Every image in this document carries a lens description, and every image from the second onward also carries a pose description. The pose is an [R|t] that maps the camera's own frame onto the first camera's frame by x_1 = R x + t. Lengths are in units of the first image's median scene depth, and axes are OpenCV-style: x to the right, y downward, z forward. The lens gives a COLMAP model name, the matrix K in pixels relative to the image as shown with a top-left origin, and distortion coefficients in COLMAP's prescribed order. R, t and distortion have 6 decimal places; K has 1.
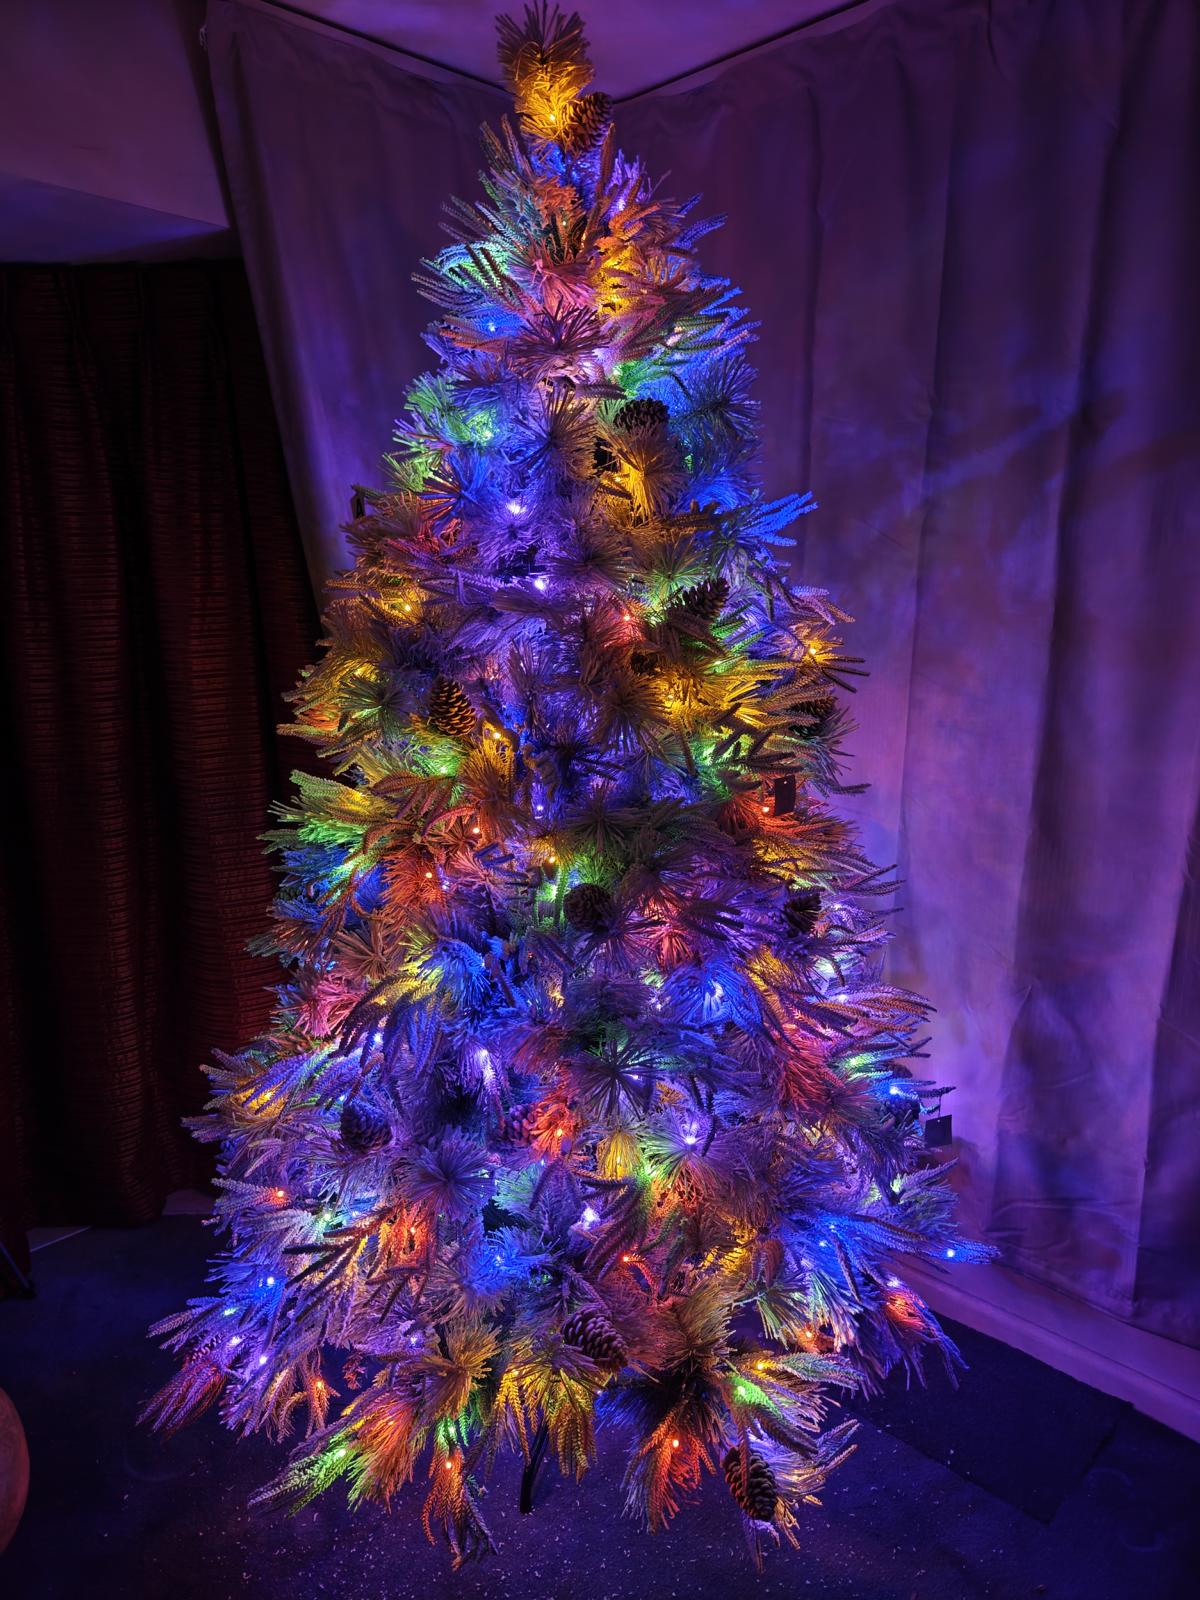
lens RADIAL K [[1062.4, 0, 600.0], [0, 1062.4, 800.0], [0, 0, 1]] dist [0.003657, 0.001195]
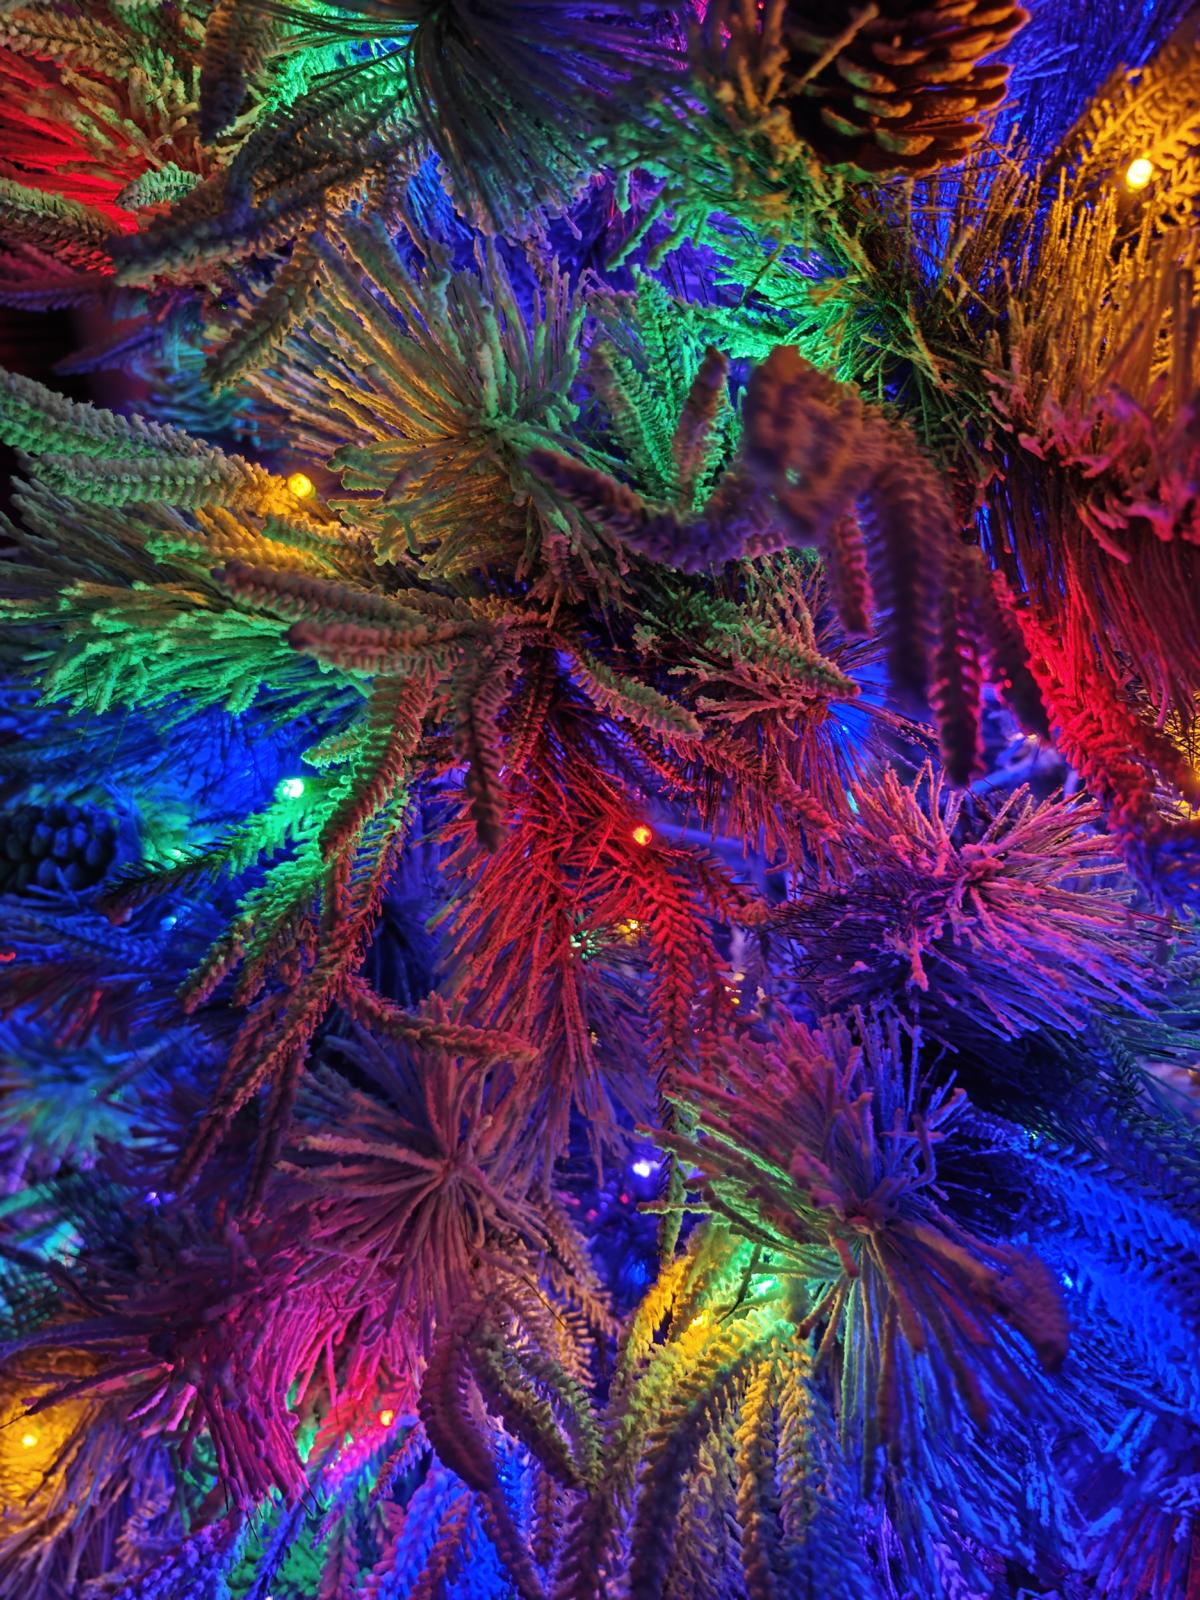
lens RADIAL K [[1065.9, 0, 595.8], [0, 1065.9, 798.9], [0, 0, 1]] dist [0.000915, 0.000868]
pose [[0.964942, -0.068558, 0.253352, -0.238600], [-0.001863, 0.963469, 0.267813, -0.003800], [-0.262458, -0.258896, 0.929564, 0.790543]]
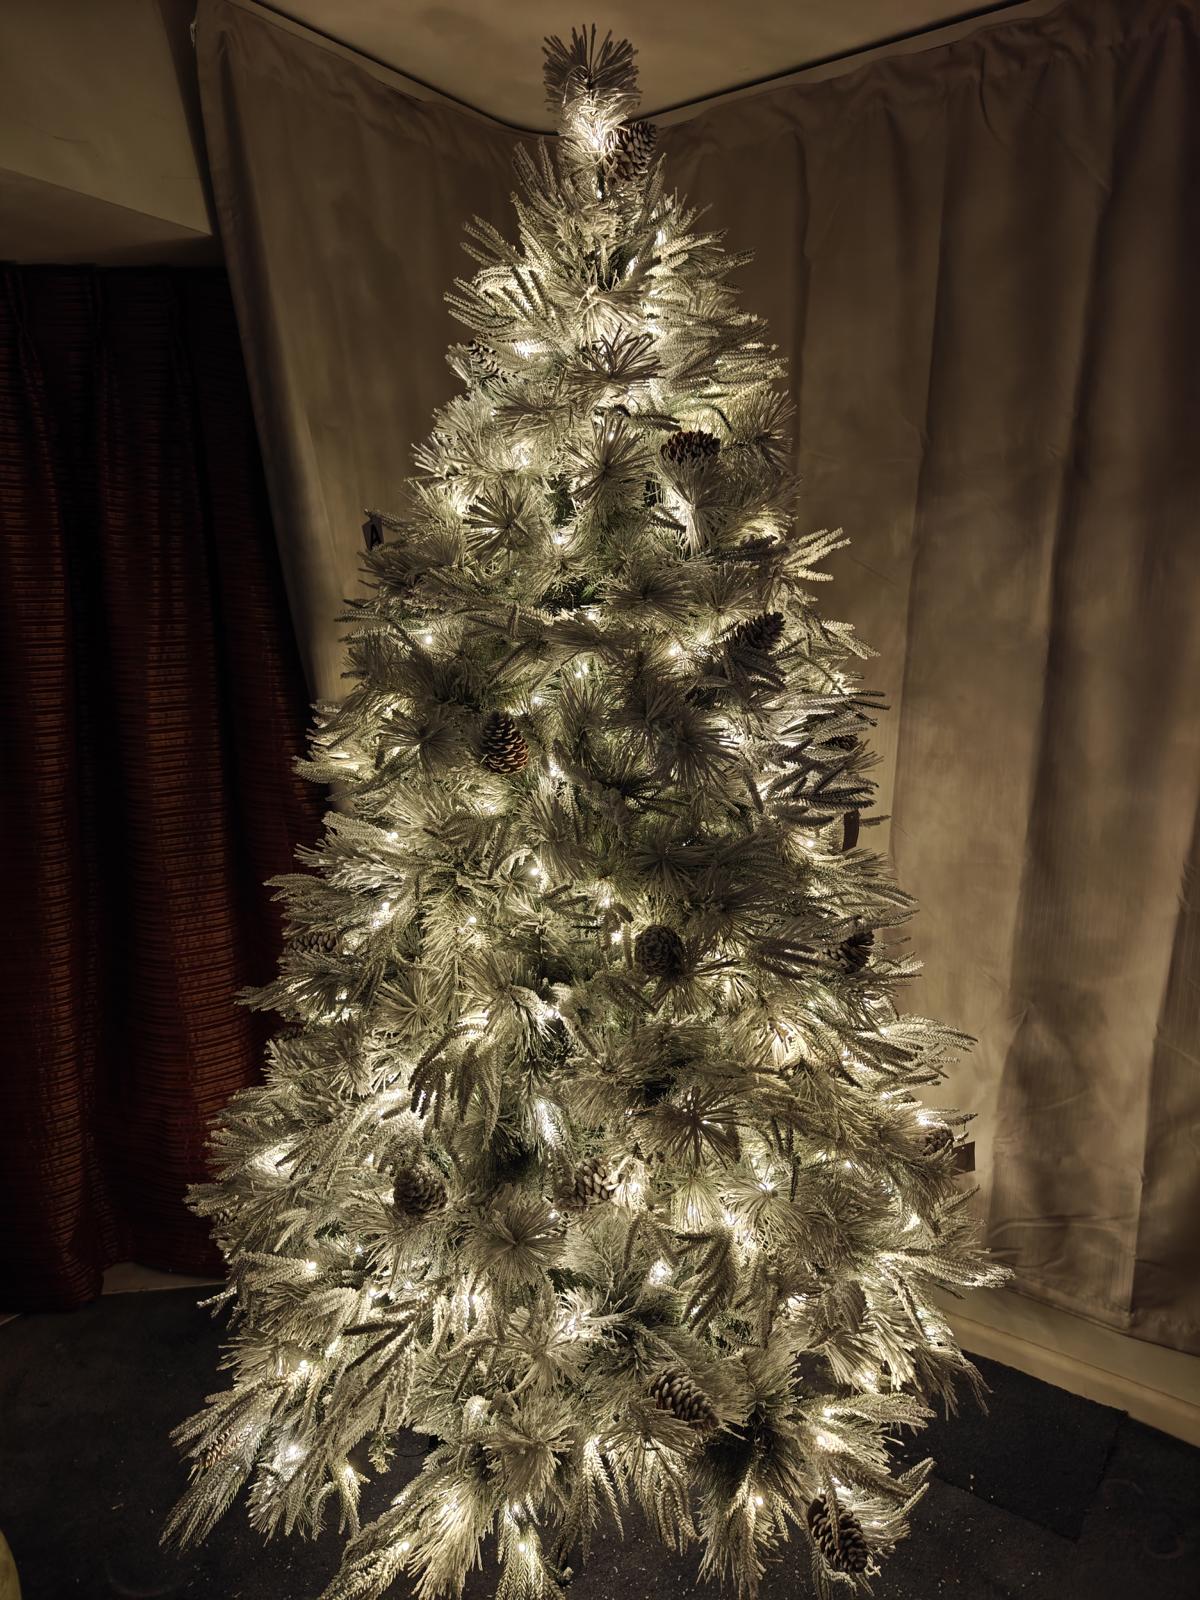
lens RADIAL K [[1066.6, 0, 597.1], [0, 1066.6, 804.8], [0, 0, 1]] dist [0.003999, -0.001502]
pose [[0.991171, -0.013007, 0.131951, -0.180230], [0.015809, 0.999671, -0.020209, -0.011623], [-0.131645, 0.022116, 0.991050, 0.037063]]
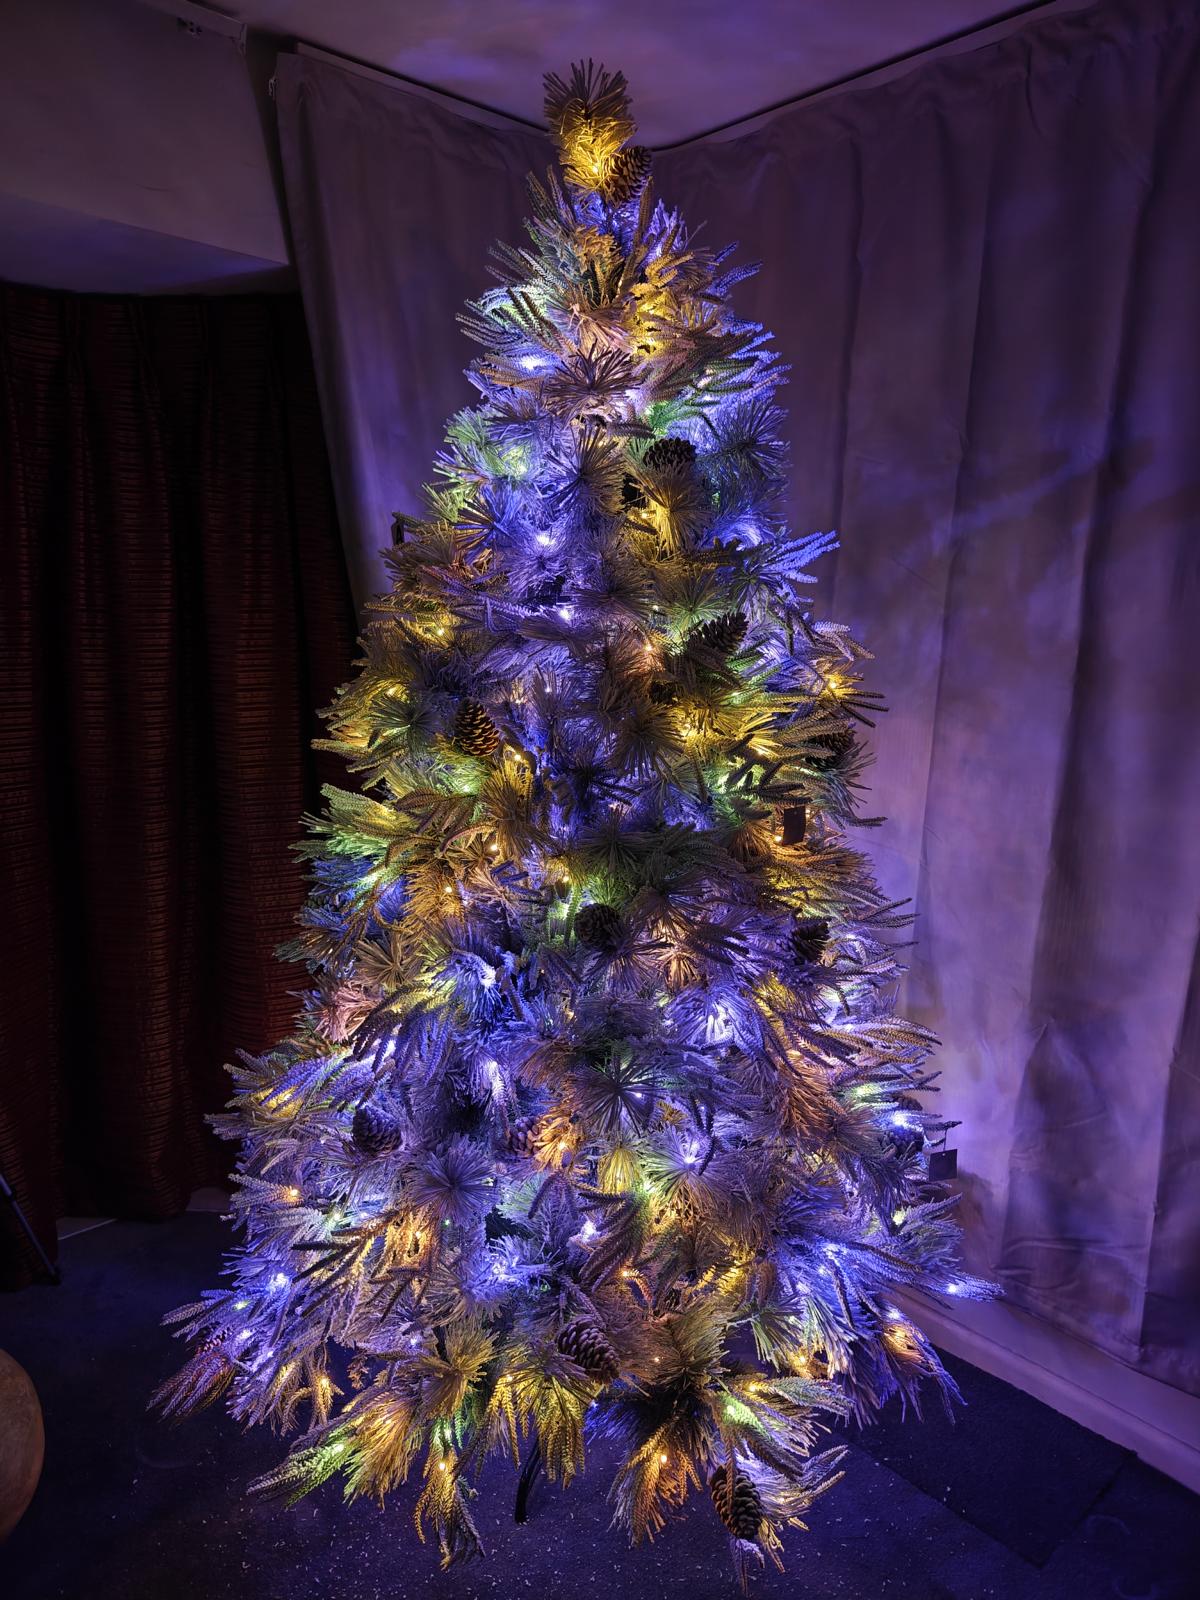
lens RADIAL K [[1062.4, 0, 600.0], [0, 1062.4, 800.0], [0, 0, 1]] dist [0.003657, 0.001195]
pose [[0.998426, 0.036976, -0.042171, 0.027145], [-0.037847, 0.999083, -0.020042, -0.001440], [0.041392, 0.021607, 0.998909, -0.030243]]
